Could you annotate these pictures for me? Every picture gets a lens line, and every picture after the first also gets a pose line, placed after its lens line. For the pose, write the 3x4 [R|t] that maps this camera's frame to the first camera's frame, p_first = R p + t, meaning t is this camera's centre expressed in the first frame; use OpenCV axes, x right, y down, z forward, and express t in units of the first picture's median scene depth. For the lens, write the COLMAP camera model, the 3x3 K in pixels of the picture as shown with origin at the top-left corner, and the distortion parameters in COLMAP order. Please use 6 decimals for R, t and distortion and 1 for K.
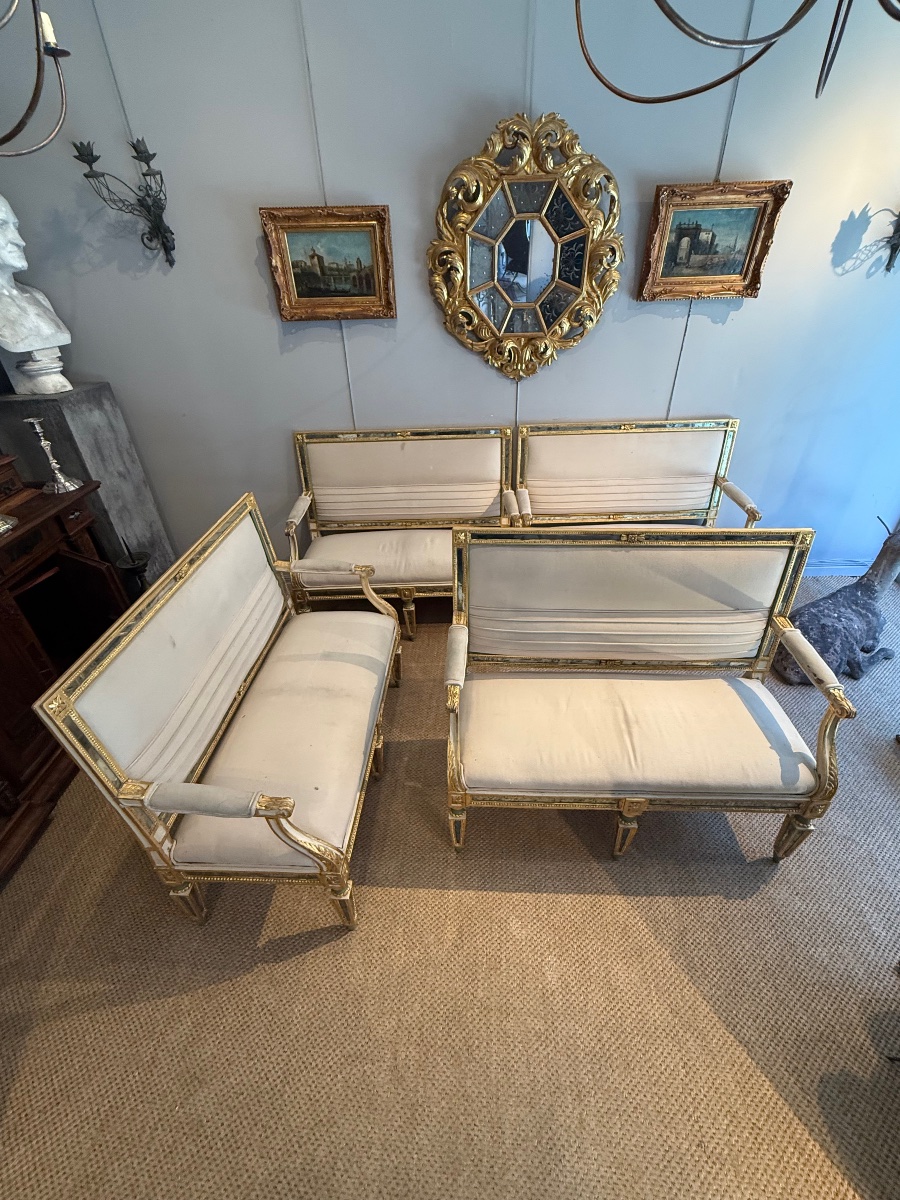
lens RADIAL K [[510.4, 0, 452.2], [0, 510.4, 599.0], [0, 0, 1]] dist [0.000551, -0.000698]
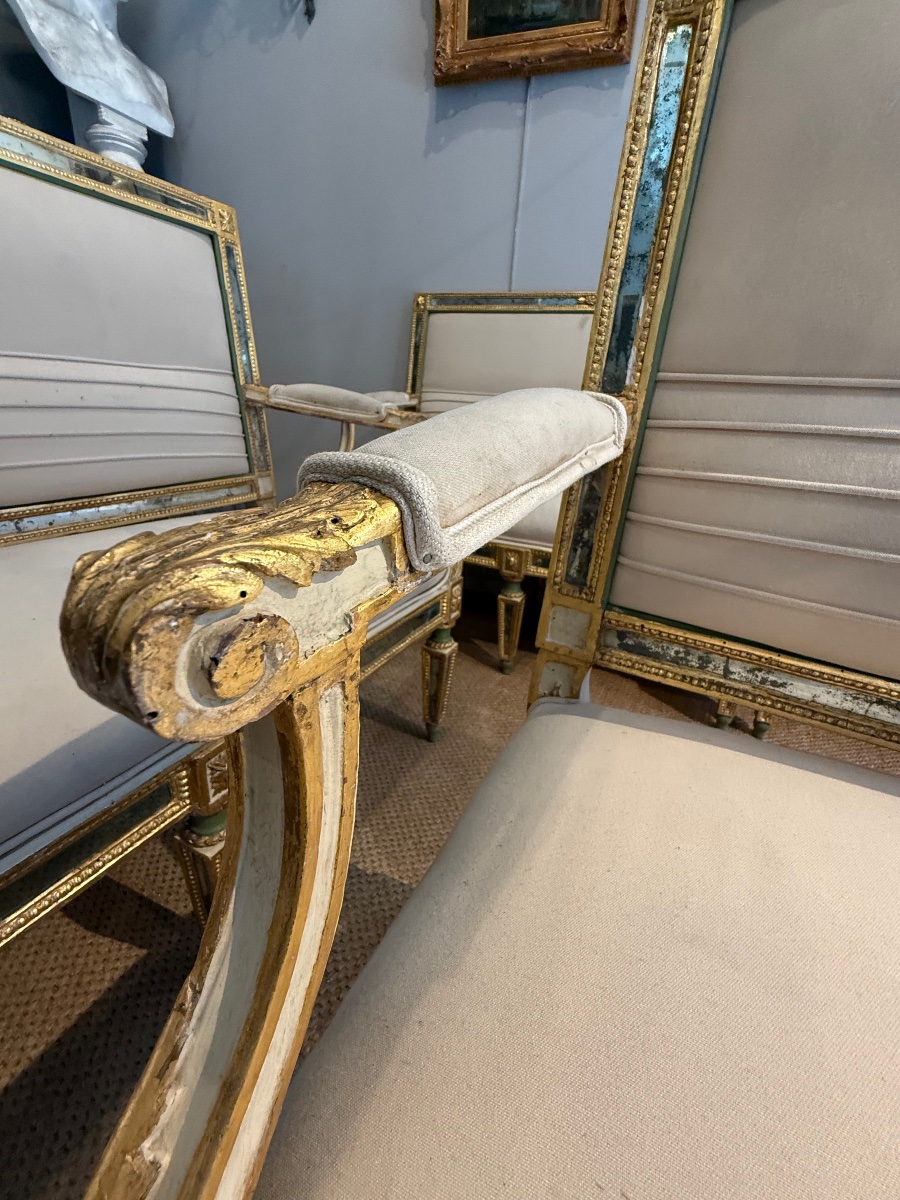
lens RADIAL K [[510.4, 0, 452.2], [0, 510.4, 599.0], [0, 0, 1]] dist [0.000551, -0.000698]
pose [[0.909829, 0.228732, -0.346257, 0.040969], [-0.297202, 0.941483, -0.159002, 0.135592], [0.289626, 0.247573, 0.924567, 0.625533]]
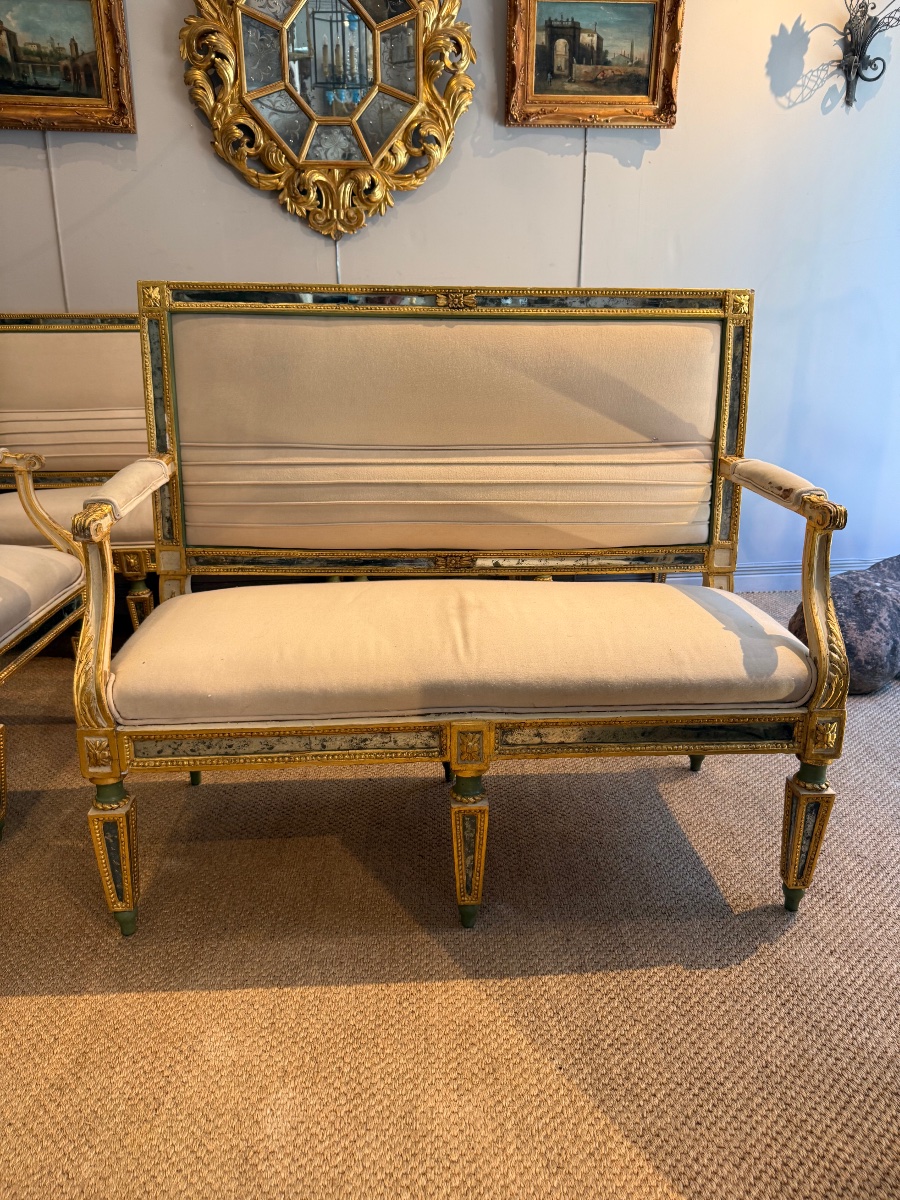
lens RADIAL K [[854.4, 0, 450.0], [0, 854.4, 600.0], [0, 0, 1]] dist [0.006609, -0.011789]
pose [[0.994526, -0.008326, 0.104158, 0.175875], [0.038748, 0.955135, -0.293627, 0.355418], [-0.097041, 0.296055, 0.950229, 0.129815]]
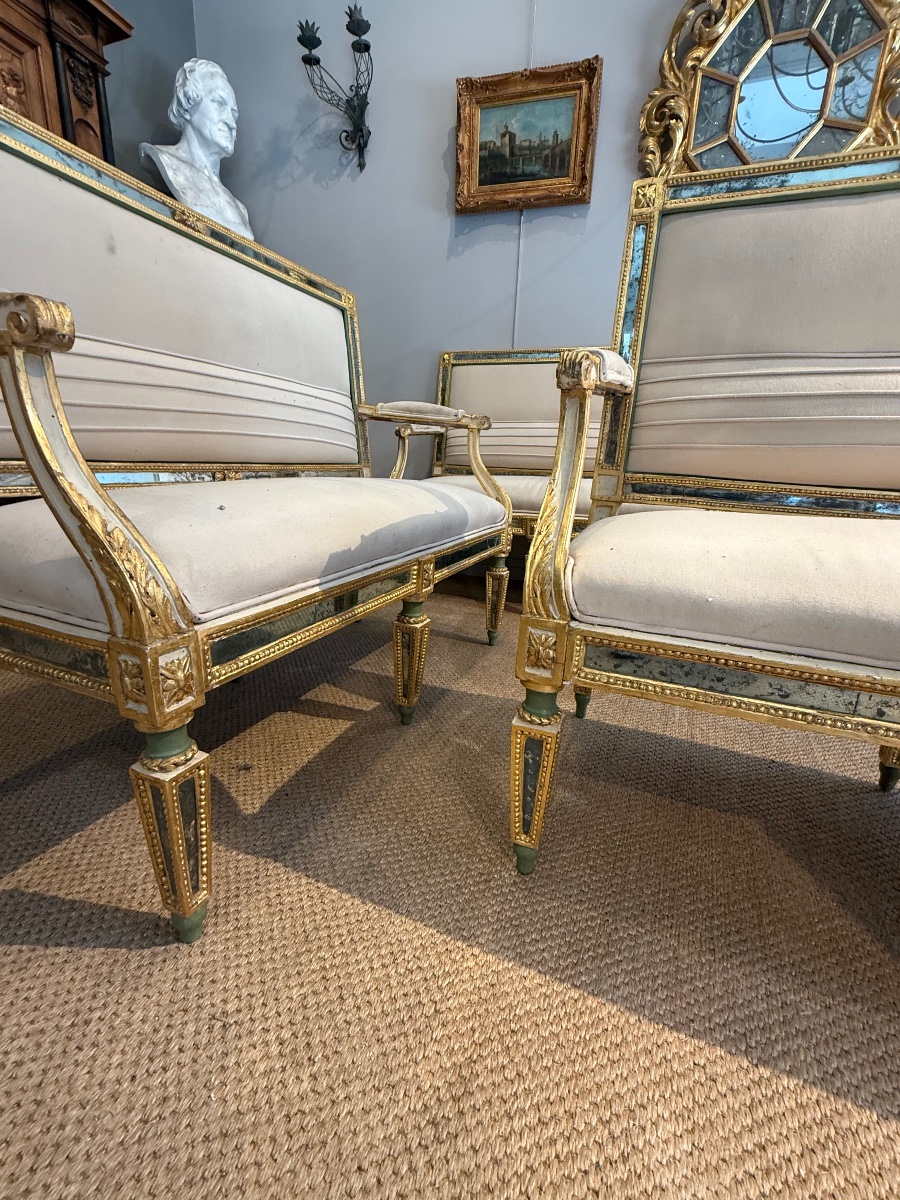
lens RADIAL K [[510.4, 0, 452.2], [0, 510.4, 599.0], [0, 0, 1]] dist [0.000551, -0.000698]
pose [[0.936258, 0.151336, -0.317047, 0.042416], [-0.244858, 0.928248, -0.280001, 0.338390], [0.251924, 0.339785, 0.906135, 0.450764]]
